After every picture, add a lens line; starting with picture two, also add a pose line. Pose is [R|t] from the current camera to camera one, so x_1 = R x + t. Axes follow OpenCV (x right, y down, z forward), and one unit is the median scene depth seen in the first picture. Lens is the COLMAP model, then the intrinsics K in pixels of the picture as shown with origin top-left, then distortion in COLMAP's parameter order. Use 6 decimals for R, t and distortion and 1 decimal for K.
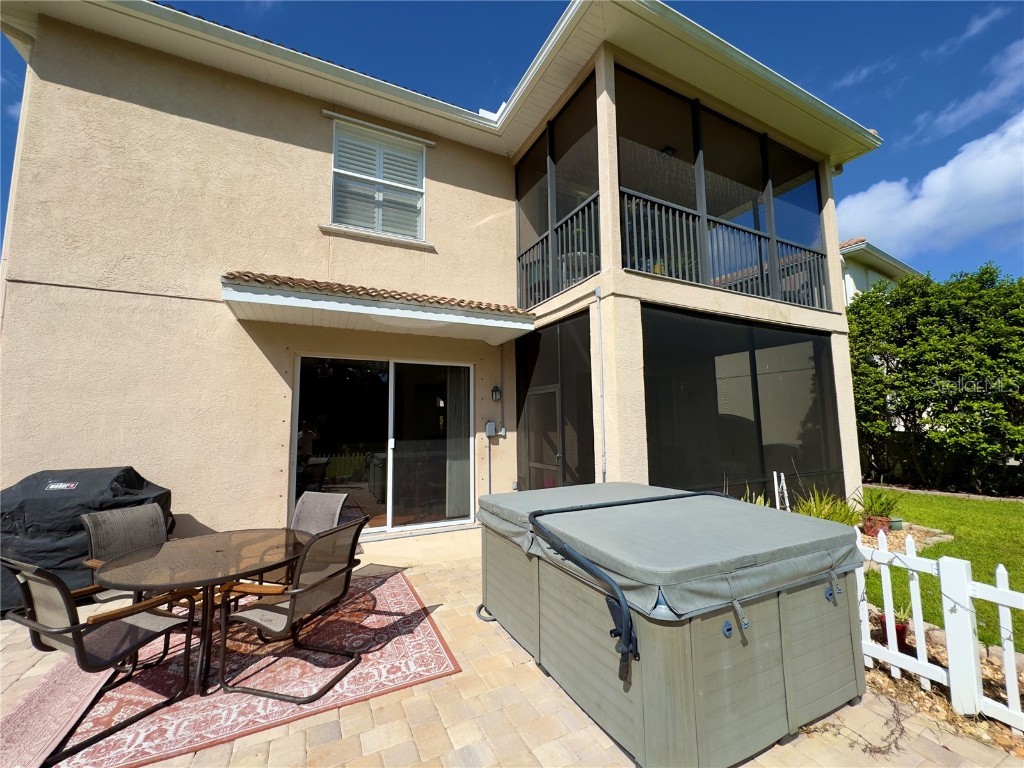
lens RADIAL K [[409.2, 0, 511.6], [0, 409.2, 383.4], [0, 0, 1]] dist [-0.003054, 0.000156]
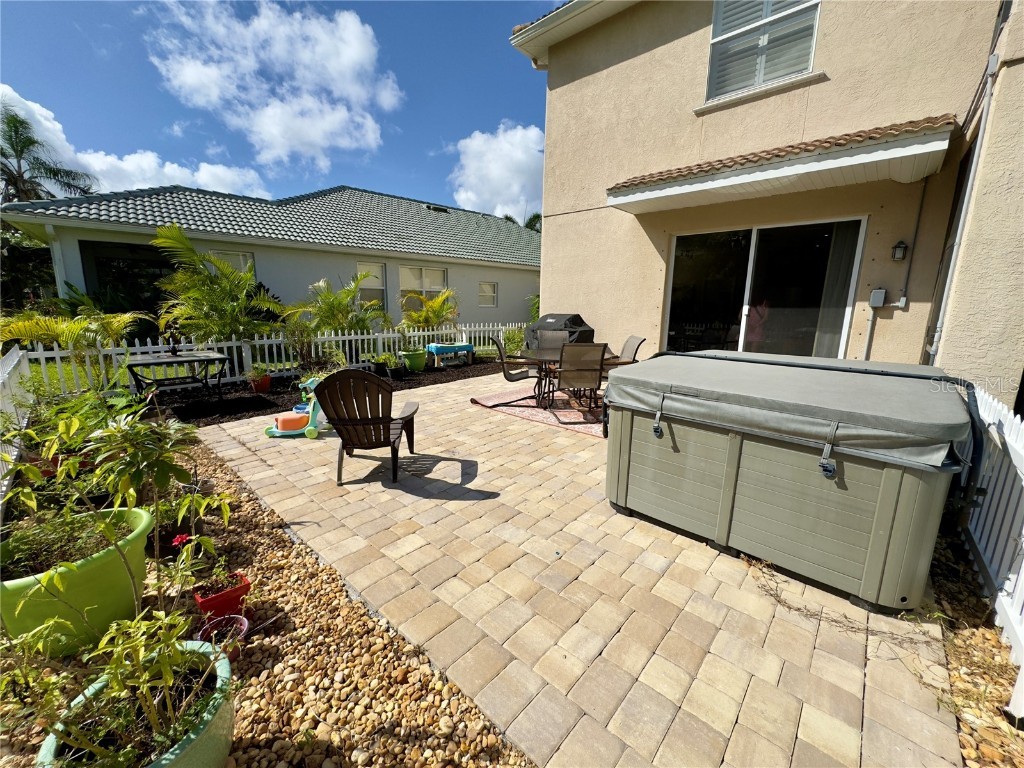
lens RADIAL K [[409.2, 0, 511.6], [0, 409.2, 383.4], [0, 0, 1]] dist [-0.003054, 0.000156]
pose [[0.363200, 0.197662, -0.910503, 0.555245], [0.075138, 0.967840, 0.240082, 0.033889], [0.928677, -0.155611, 0.336668, 0.047703]]
